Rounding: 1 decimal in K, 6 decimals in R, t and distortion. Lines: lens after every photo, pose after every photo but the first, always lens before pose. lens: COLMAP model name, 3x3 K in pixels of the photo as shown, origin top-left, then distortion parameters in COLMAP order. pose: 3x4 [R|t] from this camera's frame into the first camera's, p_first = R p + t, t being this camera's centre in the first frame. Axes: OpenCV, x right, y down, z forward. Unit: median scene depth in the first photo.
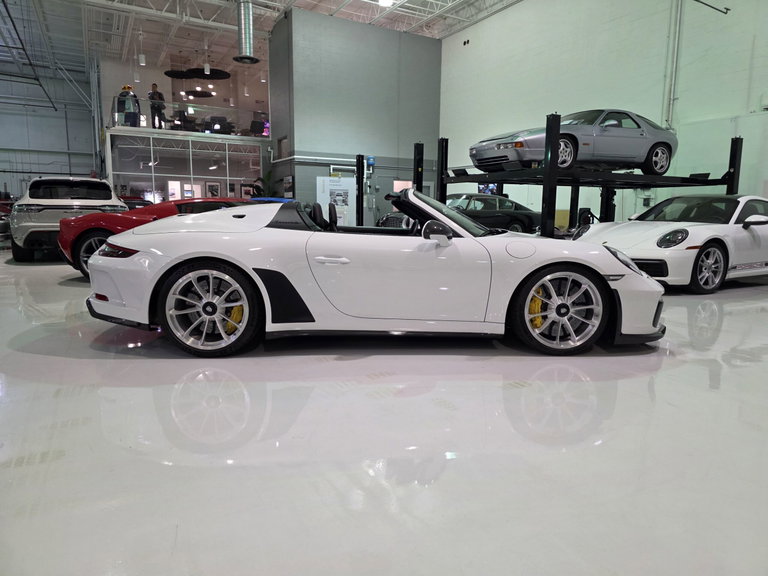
lens RADIAL K [[515.4, 0, 396.3], [0, 515.4, 286.8], [0, 0, 1]] dist [0.062288, -0.055712]
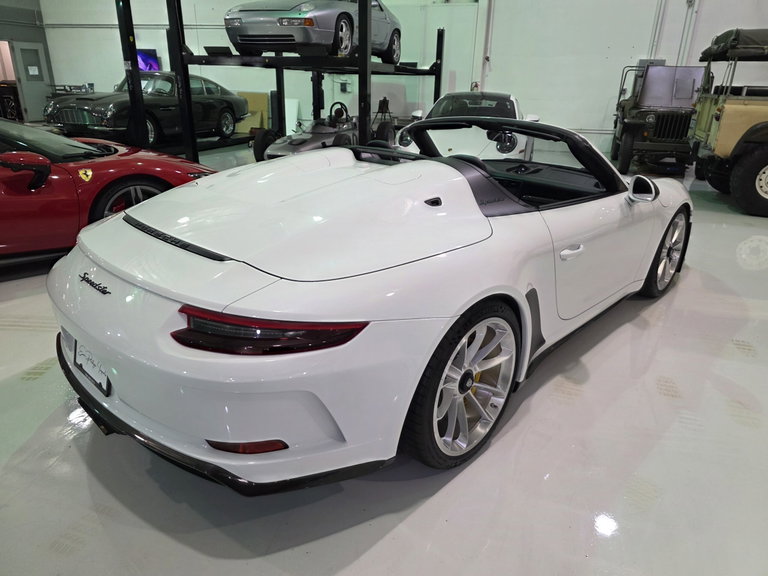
lens RADIAL K [[519.8, 0, 389.3], [0, 519.8, 293.2], [0, 0, 1]] dist [0.059471, -0.059474]
pose [[0.729741, -0.244442, 0.638534, -0.262017], [0.082113, 0.958480, 0.273081, -0.071157], [-0.678775, -0.146847, 0.719514, 0.225917]]
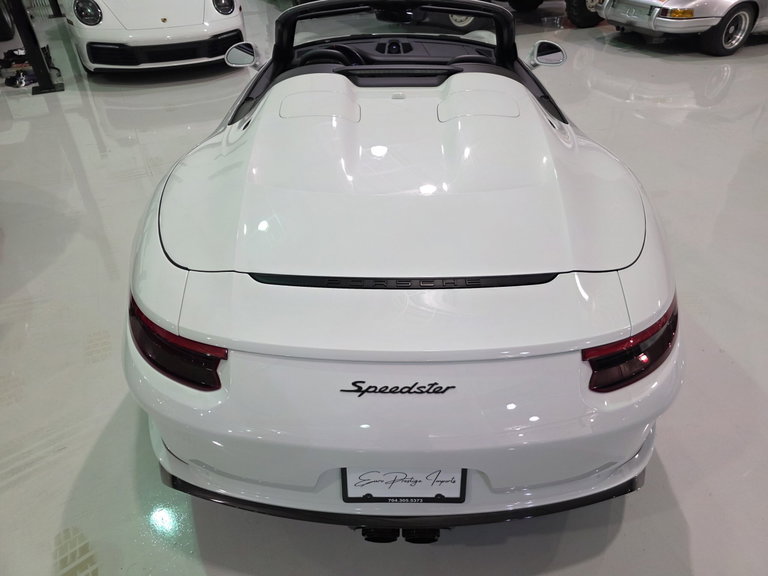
lens RADIAL K [[516.6, 0, 389.6], [0, 516.6, 283.1], [0, 0, 1]] dist [0.062742, -0.059136]
pose [[0.074514, -0.599597, 0.796825, -0.300313], [0.156208, 0.796201, 0.584520, -0.122255], [-0.984909, 0.080916, 0.152990, 0.401458]]
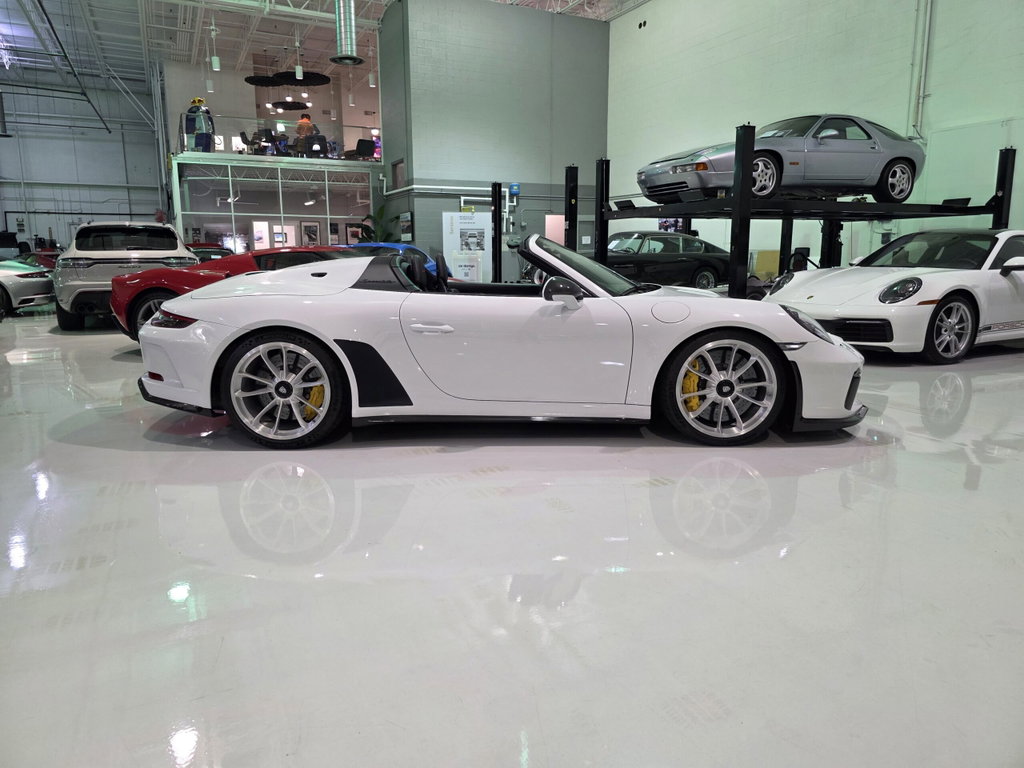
lens RADIAL K [[688.7, 0, 519.4], [0, 688.7, 377.4], [0, 0, 1]] dist [0.062742, -0.059136]
pose [[0.998389, -0.007290, -0.056269, 0.024652], [0.009047, 0.999477, 0.031032, -0.002480], [0.056013, -0.031491, 0.997933, -0.022305]]
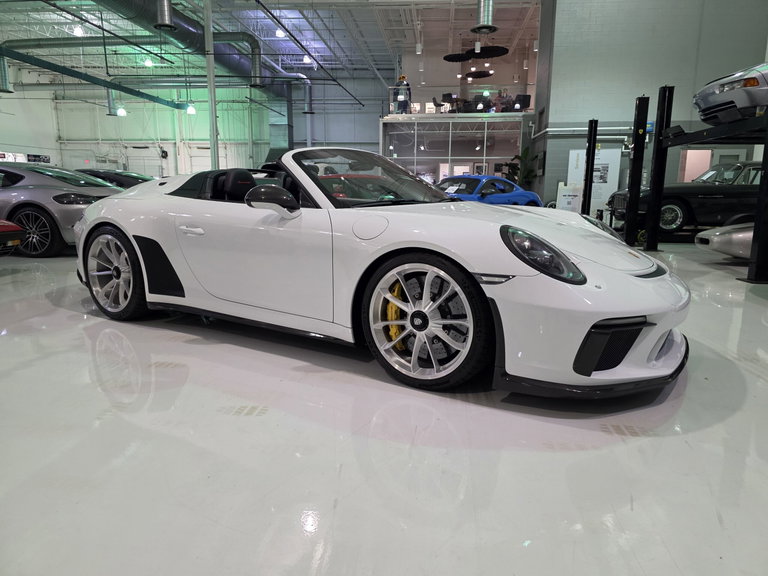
lens RADIAL K [[519.8, 0, 389.3], [0, 519.8, 293.2], [0, 0, 1]] dist [0.059471, -0.059474]
pose [[0.814285, 0.105542, -0.570789, 0.238043], [-0.080883, 0.994369, 0.068478, -0.011770], [0.574802, -0.009594, 0.818236, 0.155415]]
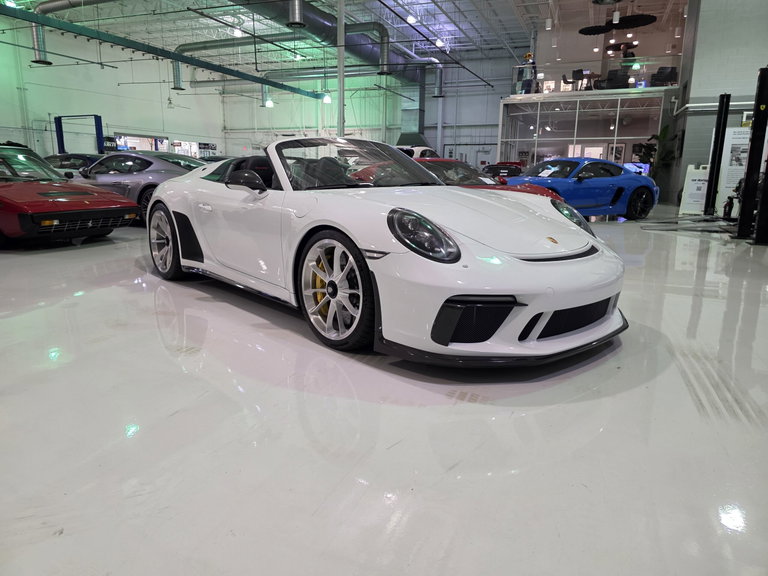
lens RADIAL K [[522.5, 0, 379.5], [0, 522.5, 288.9], [0, 0, 1]] dist [0.057647, -0.060841]
pose [[0.615137, 0.163510, -0.771278, 0.343347], [-0.114783, 0.986408, 0.117572, -0.019555], [0.780020, 0.016207, 0.625545, 0.204579]]
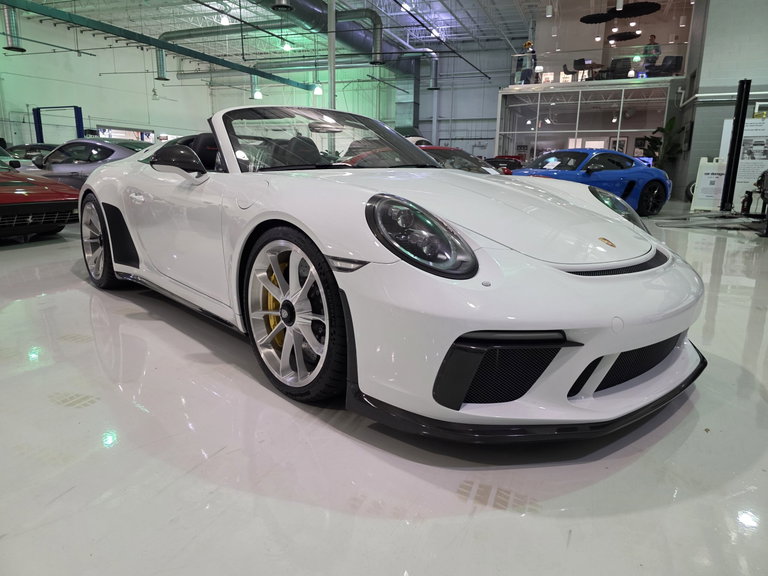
lens RADIAL K [[522.5, 0, 379.5], [0, 522.5, 288.9], [0, 0, 1]] dist [0.057647, -0.060841]
pose [[0.623246, 0.168024, -0.763762, 0.280321], [-0.115793, 0.985708, 0.122360, -0.019880], [0.773406, 0.012178, 0.633794, 0.262369]]
